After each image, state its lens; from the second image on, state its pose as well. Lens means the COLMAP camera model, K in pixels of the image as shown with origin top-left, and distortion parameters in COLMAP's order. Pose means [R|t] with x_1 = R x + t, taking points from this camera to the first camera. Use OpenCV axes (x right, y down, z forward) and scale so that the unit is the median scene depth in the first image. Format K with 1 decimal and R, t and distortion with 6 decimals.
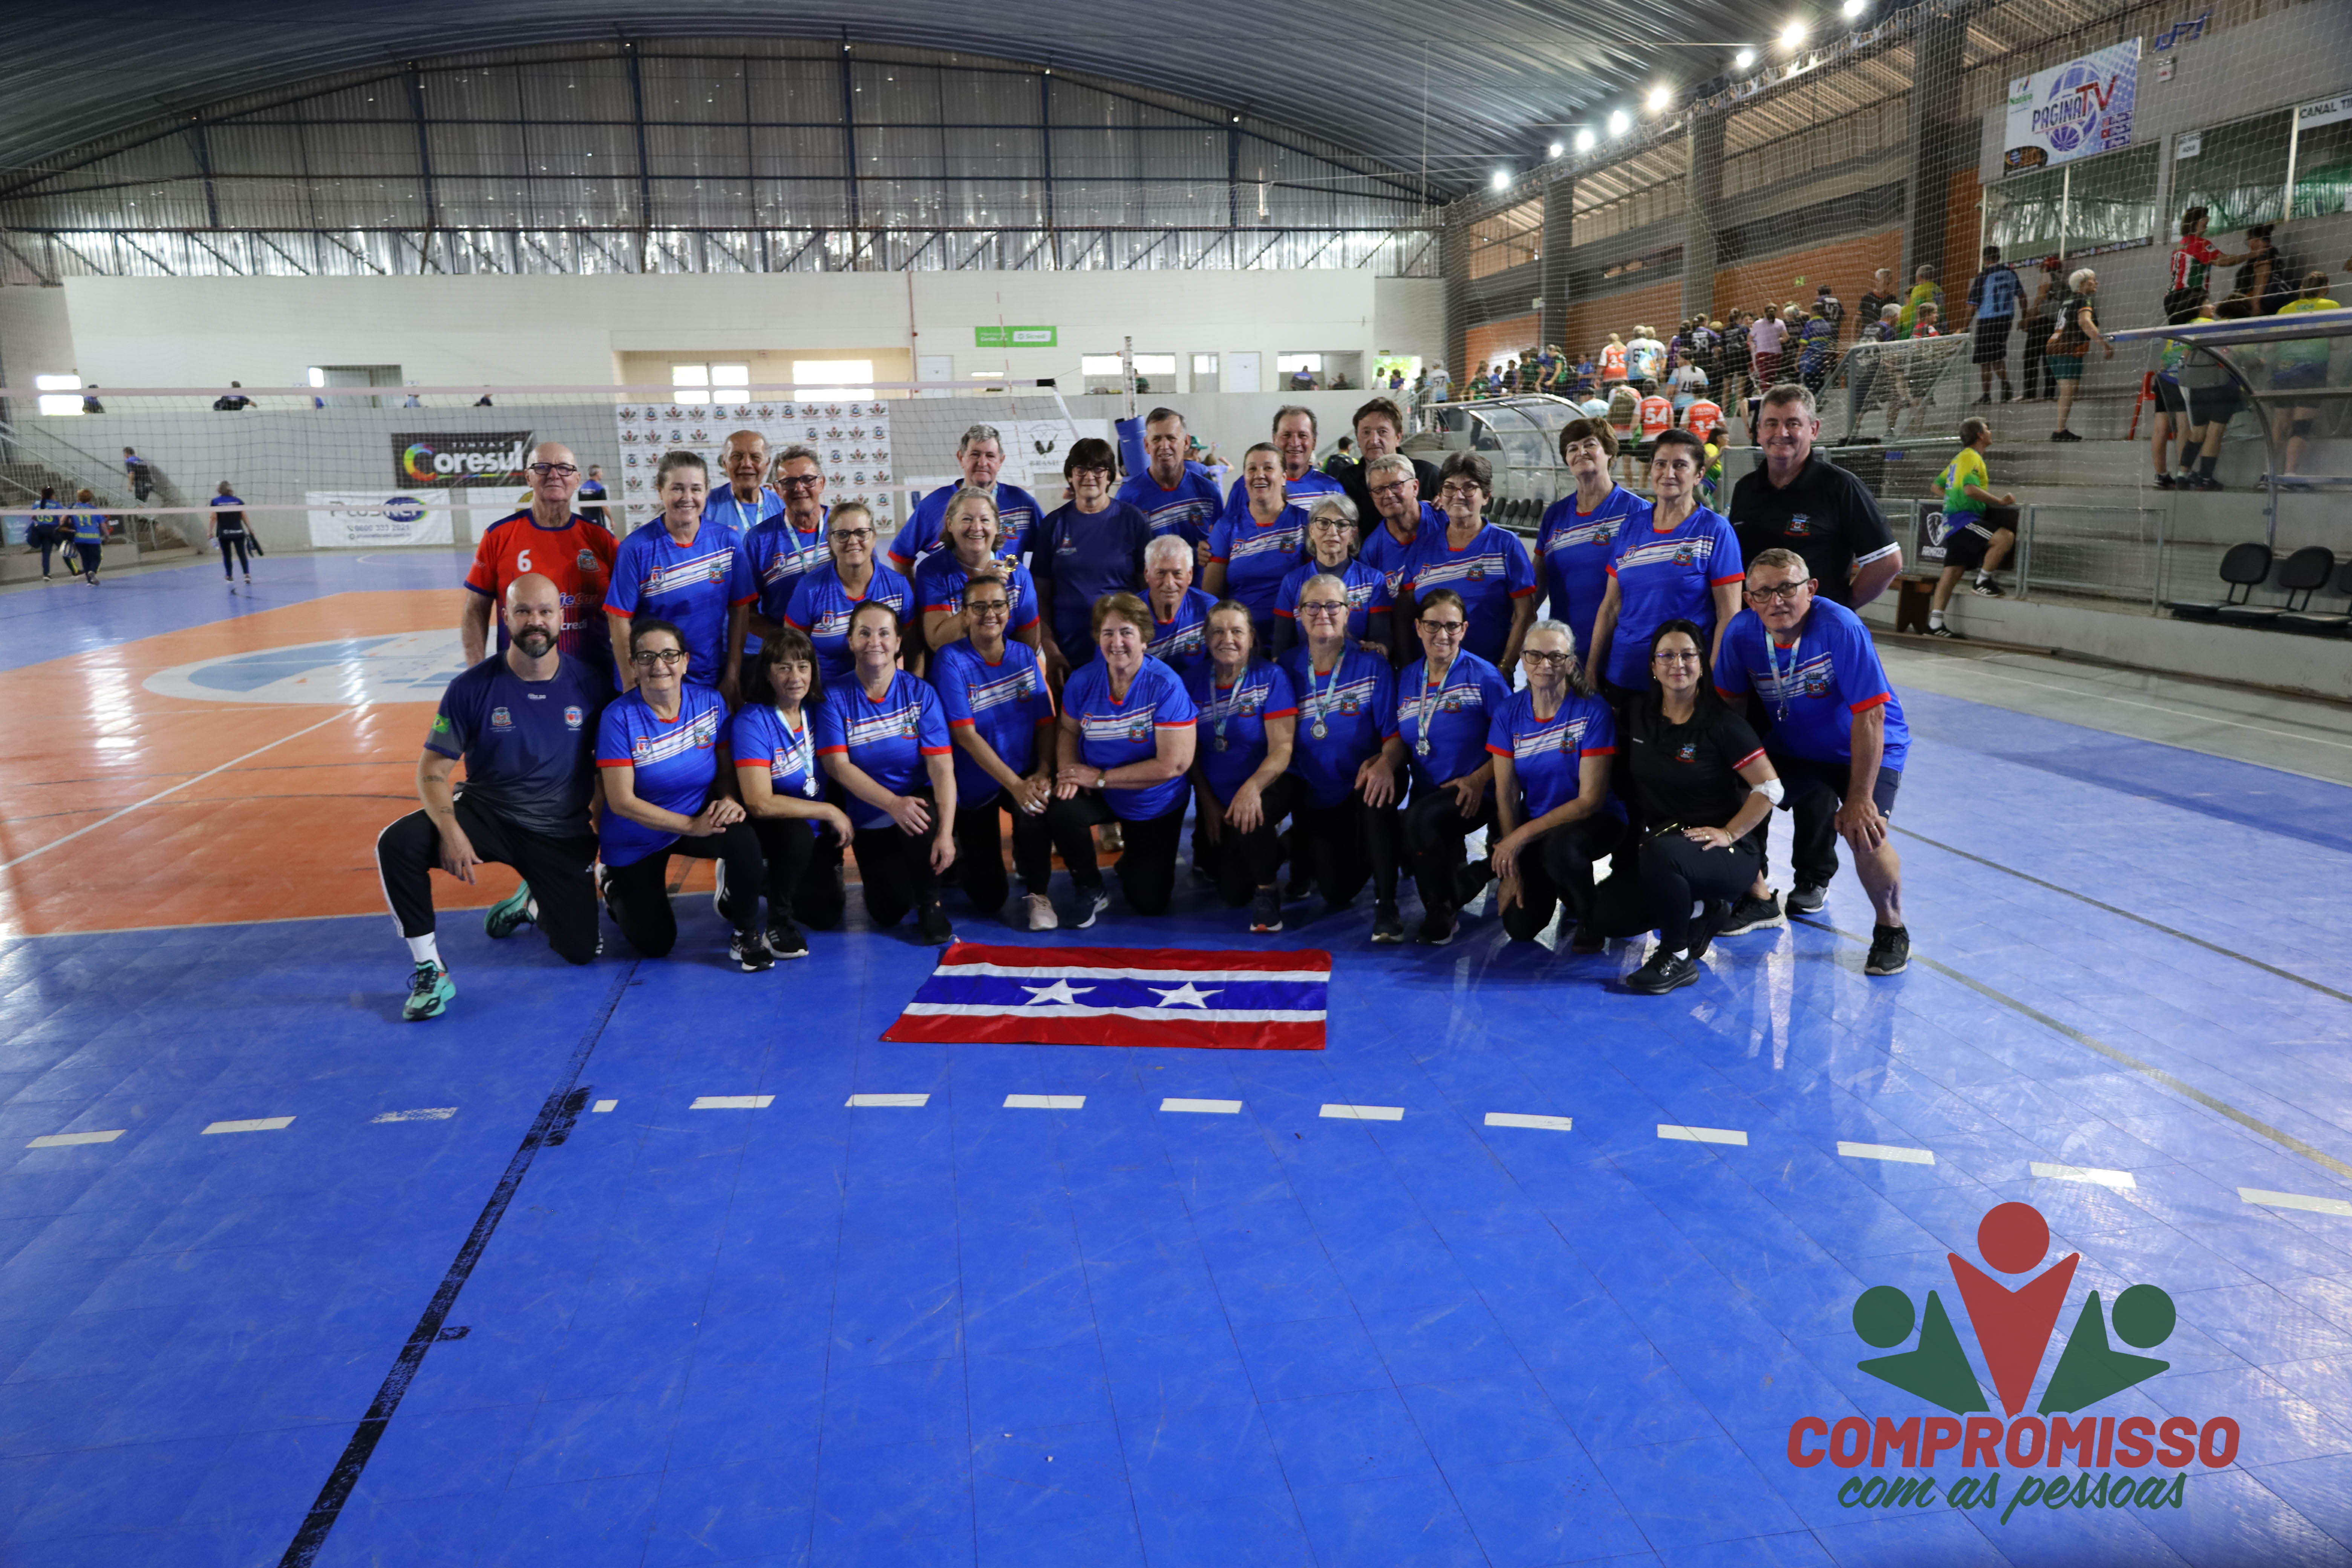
lens RADIAL K [[1595.2, 0, 1191.8], [0, 1595.2, 790.4], [0, 0, 1]] dist [-0.010459, -0.006473]
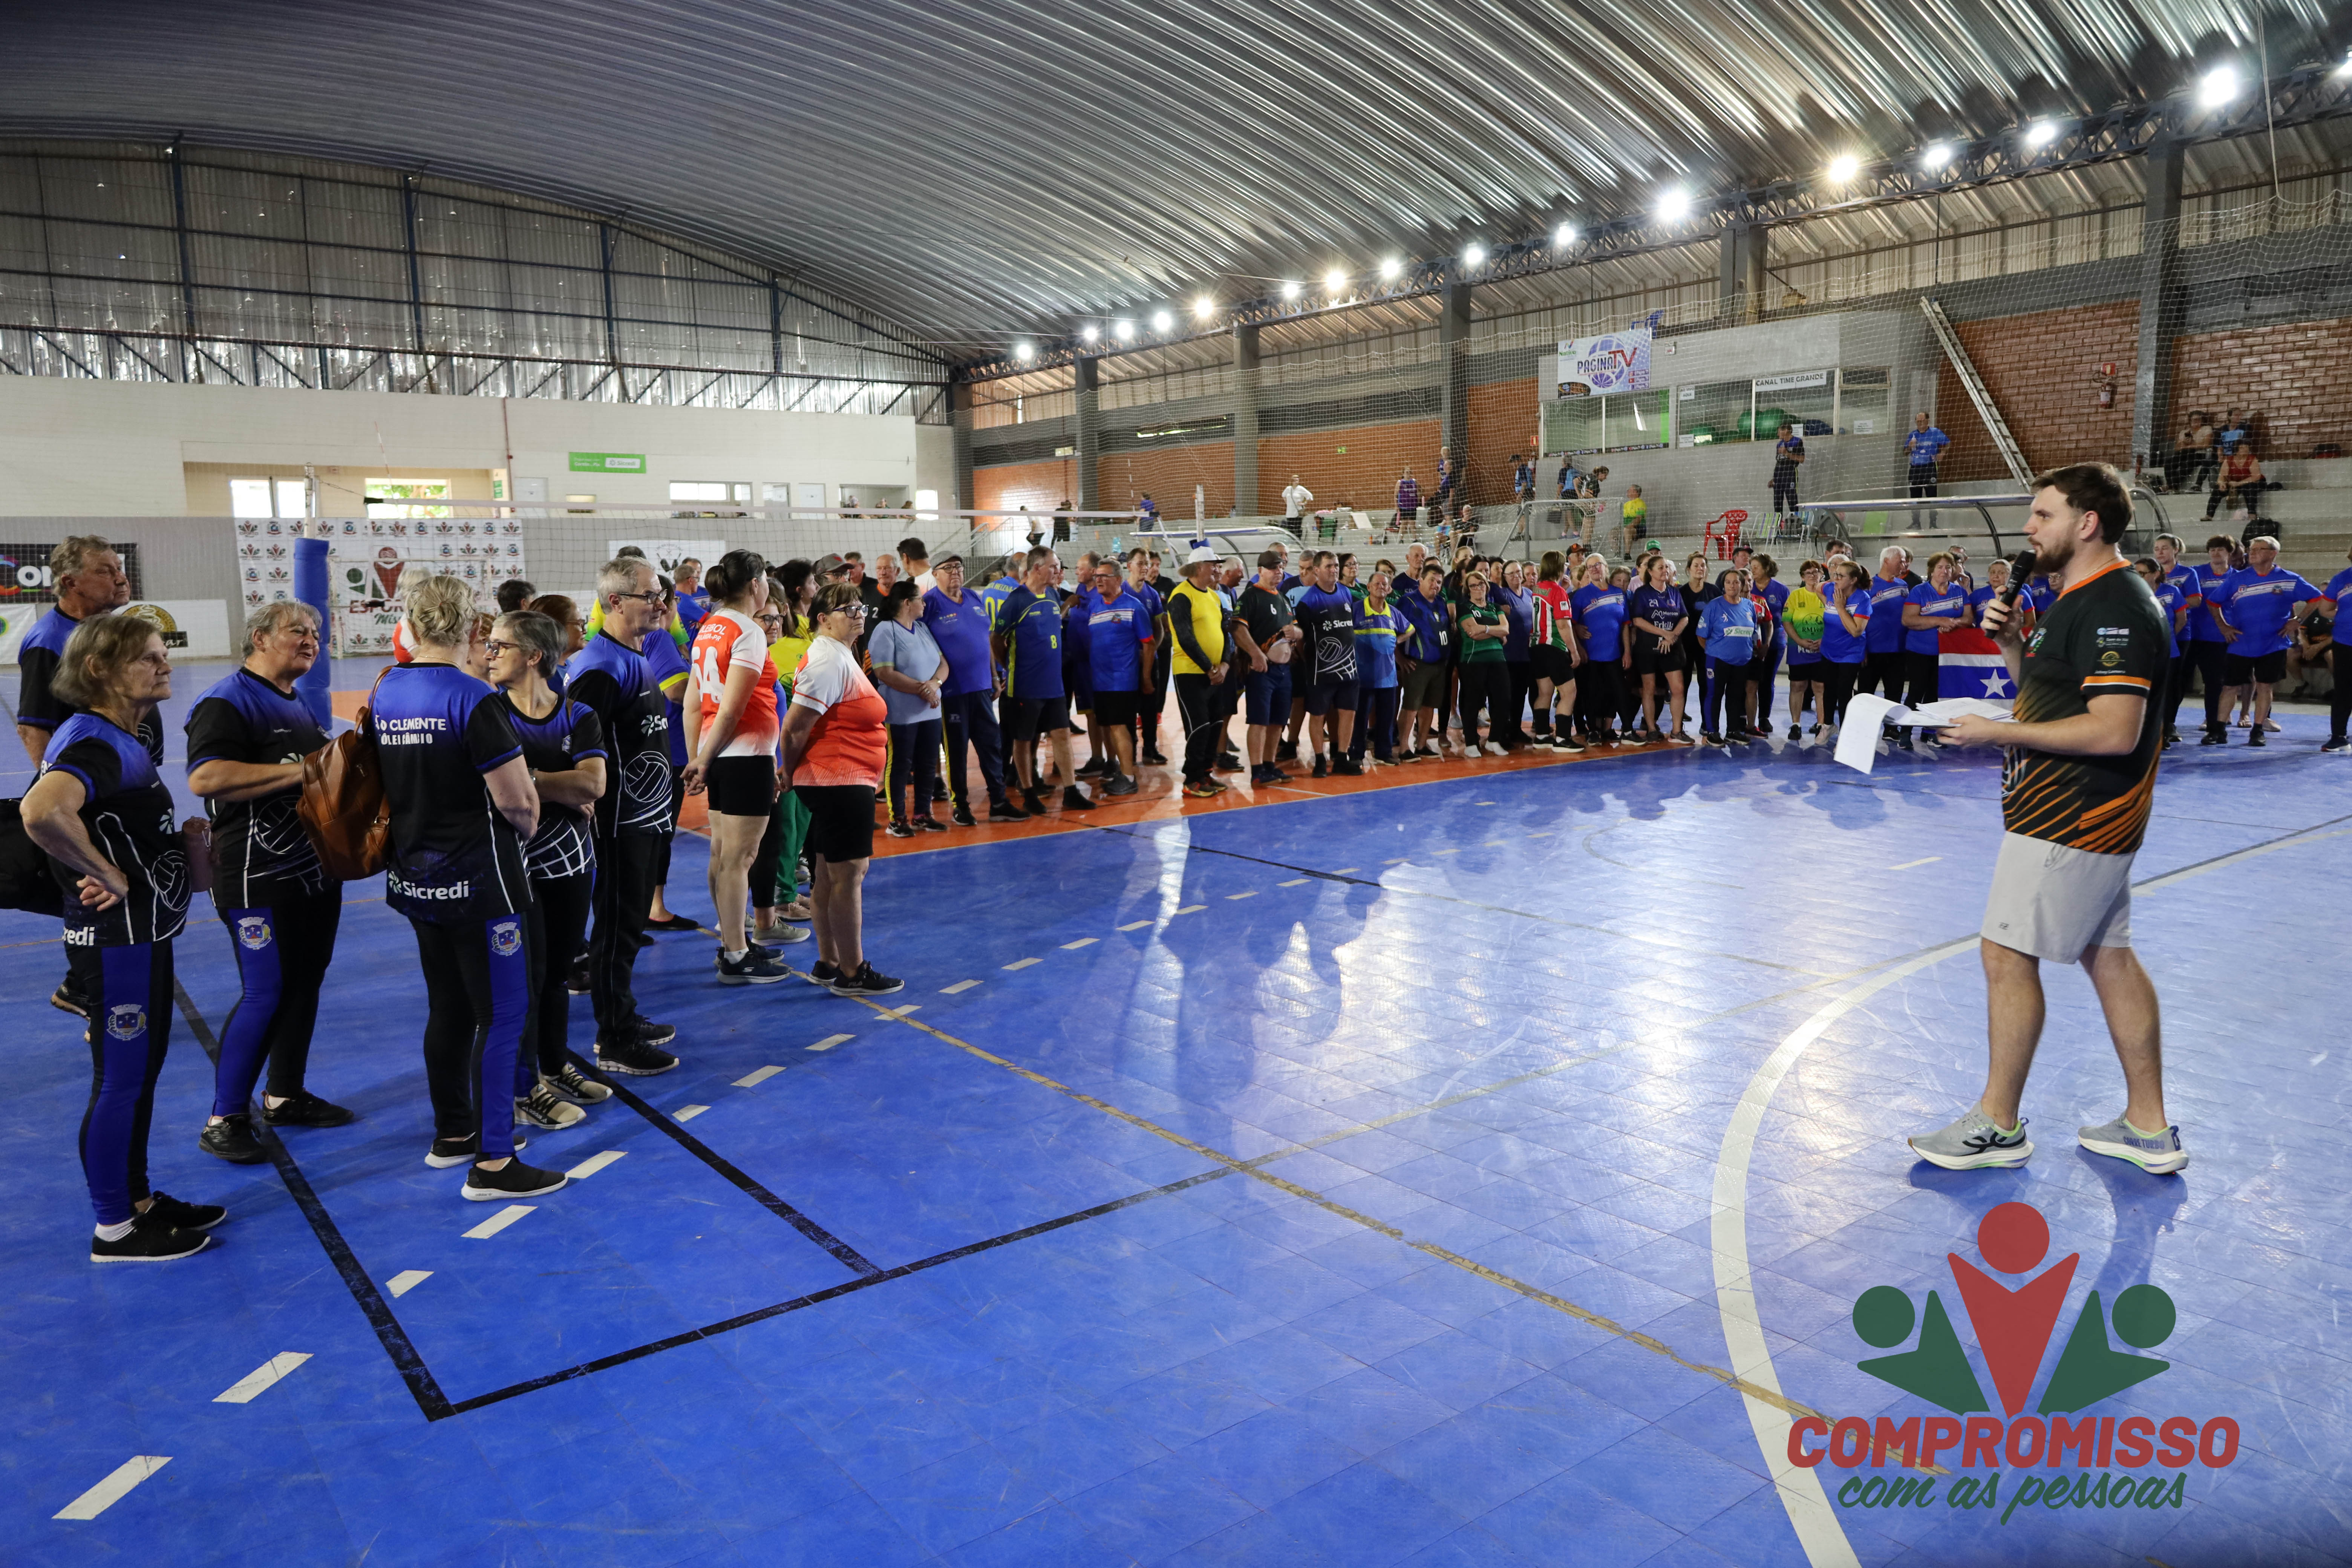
lens RADIAL K [[1595.2, 0, 1191.8], [0, 1595.2, 790.4], [0, 0, 1]] dist [-0.010459, -0.006473]
pose [[0.879108, -0.057940, 0.473087, -0.281063], [0.094939, 0.993980, -0.054685, 0.028078], [-0.467071, 0.092989, 0.879317, -0.097200]]
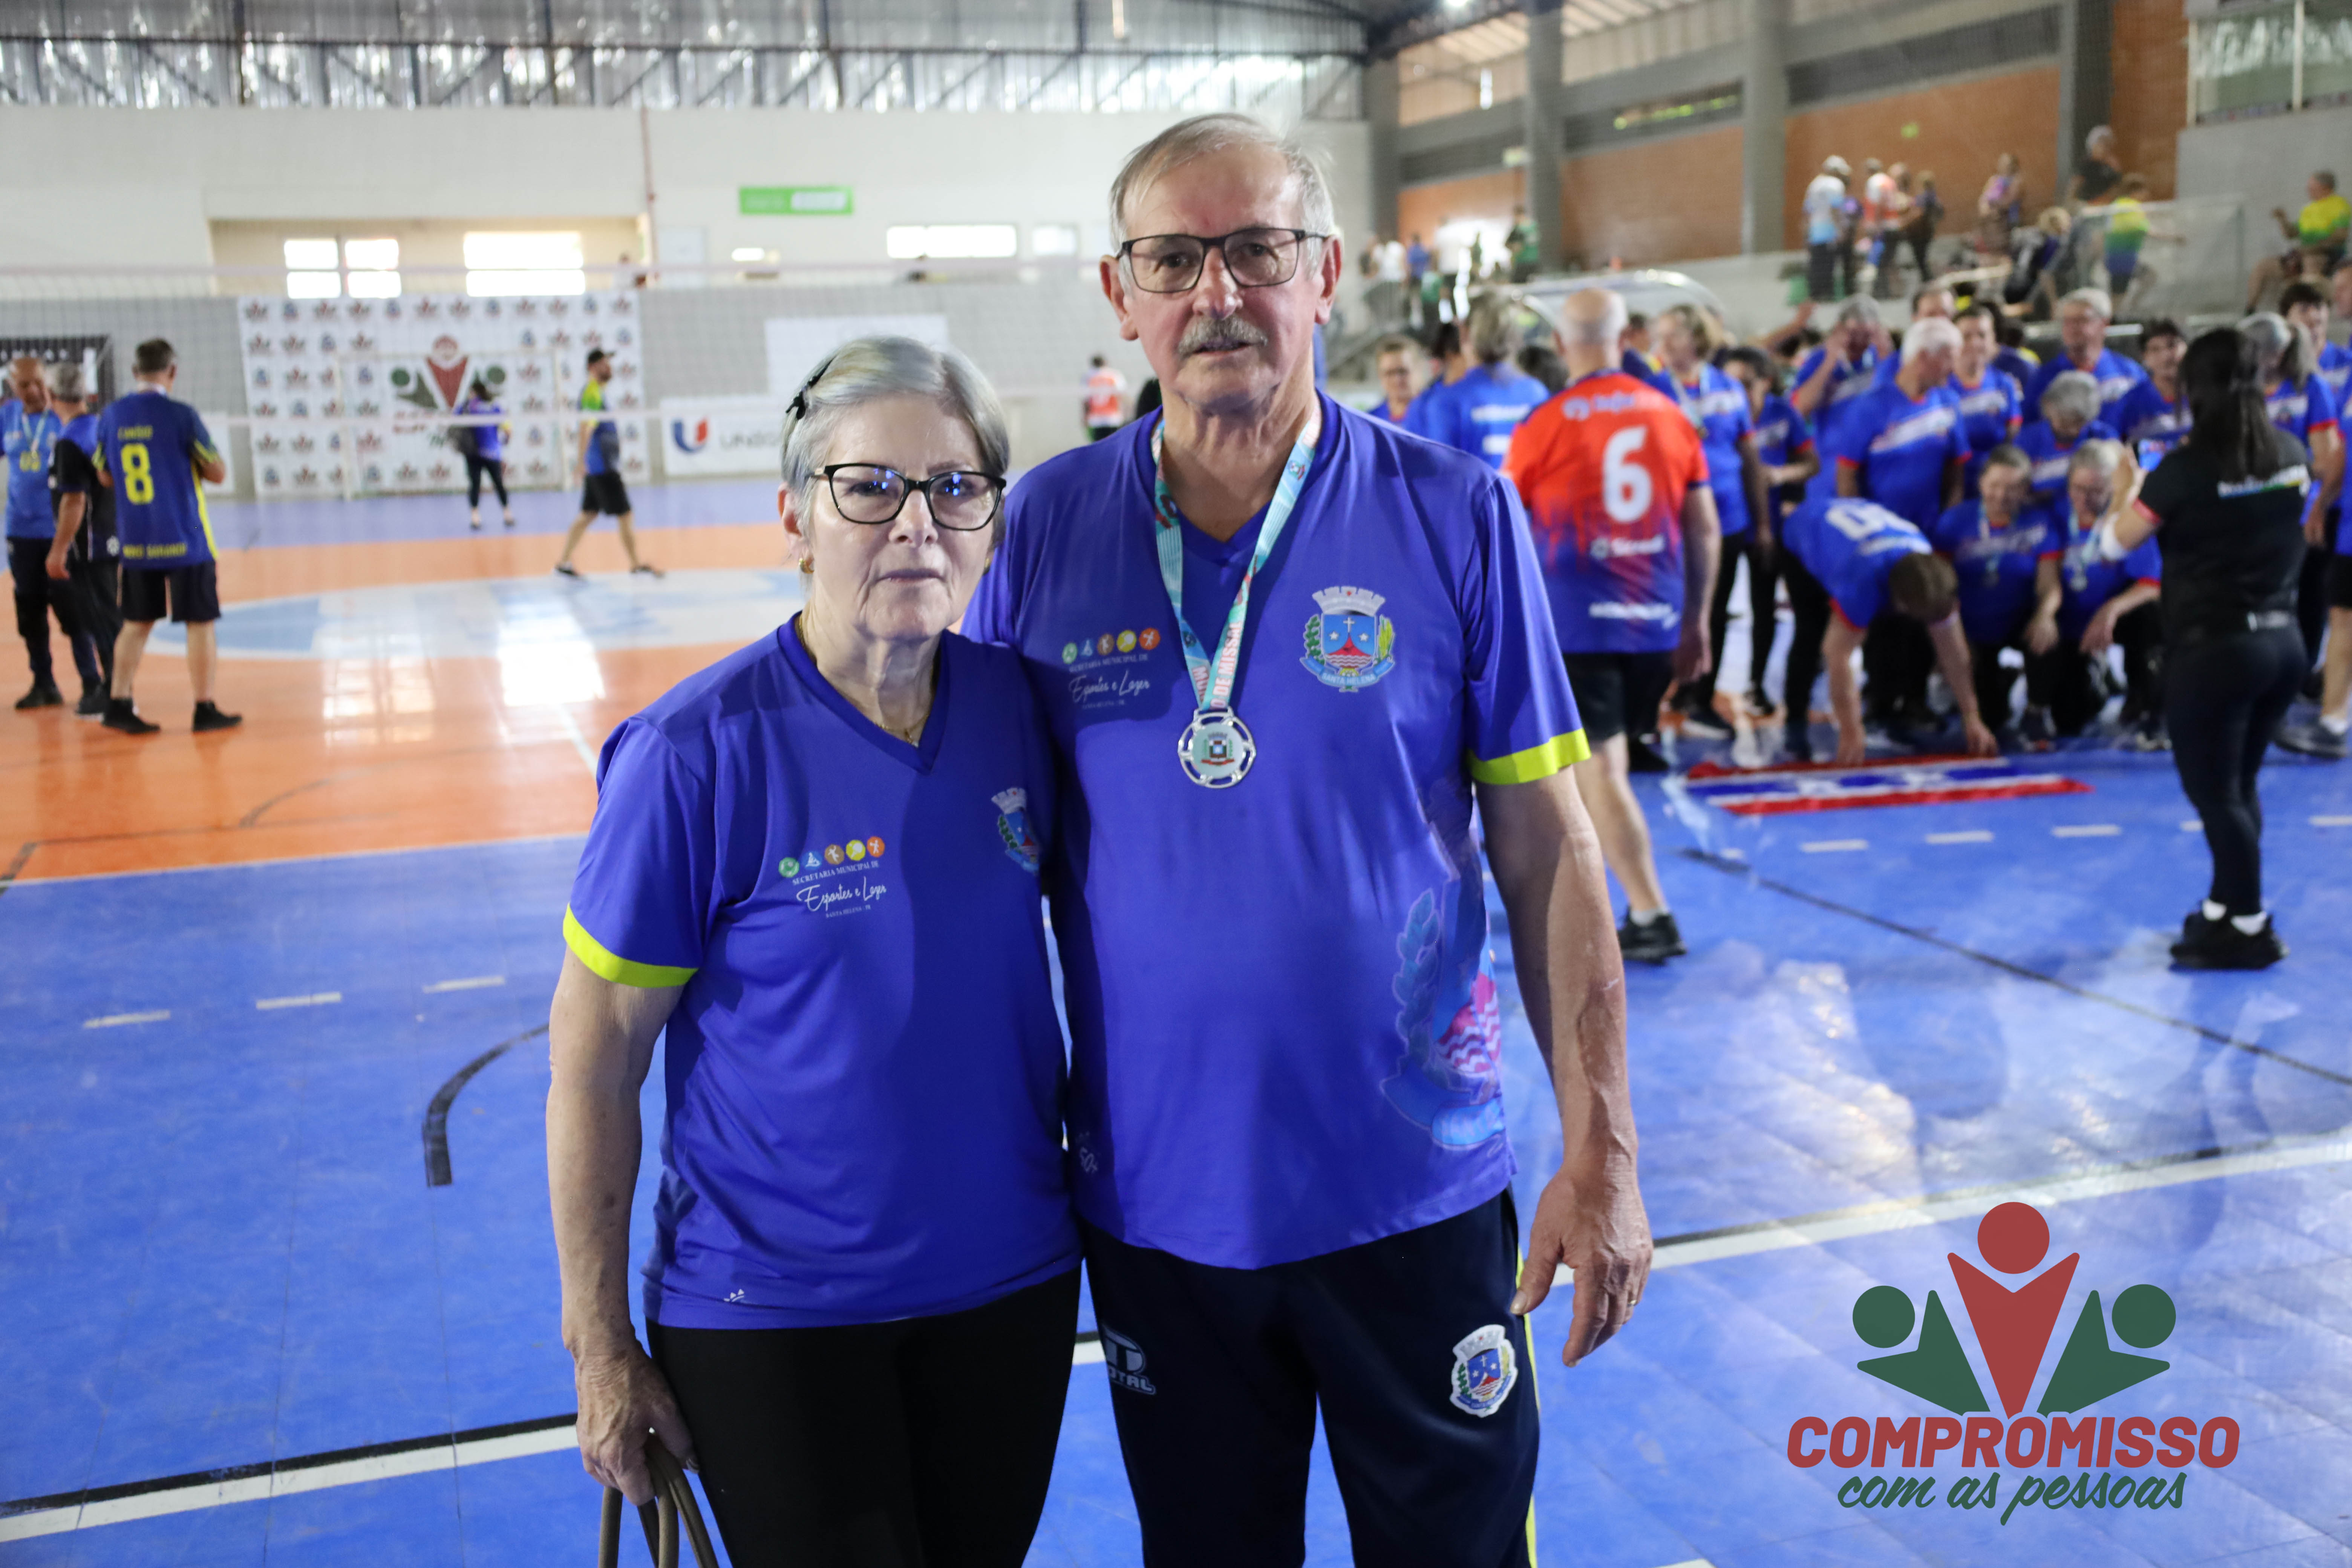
lens RADIAL K [[2413.4, 0, 1178.7], [0, 2413.4, 801.4], [0, 0, 1]] dist [0.023995, -0.018482]
pose [[0.988978, -0.033803, 0.144151, -0.105247], [0.038560, 0.998796, -0.030333, 0.020285], [-0.142952, 0.035557, 0.989091, -0.075626]]
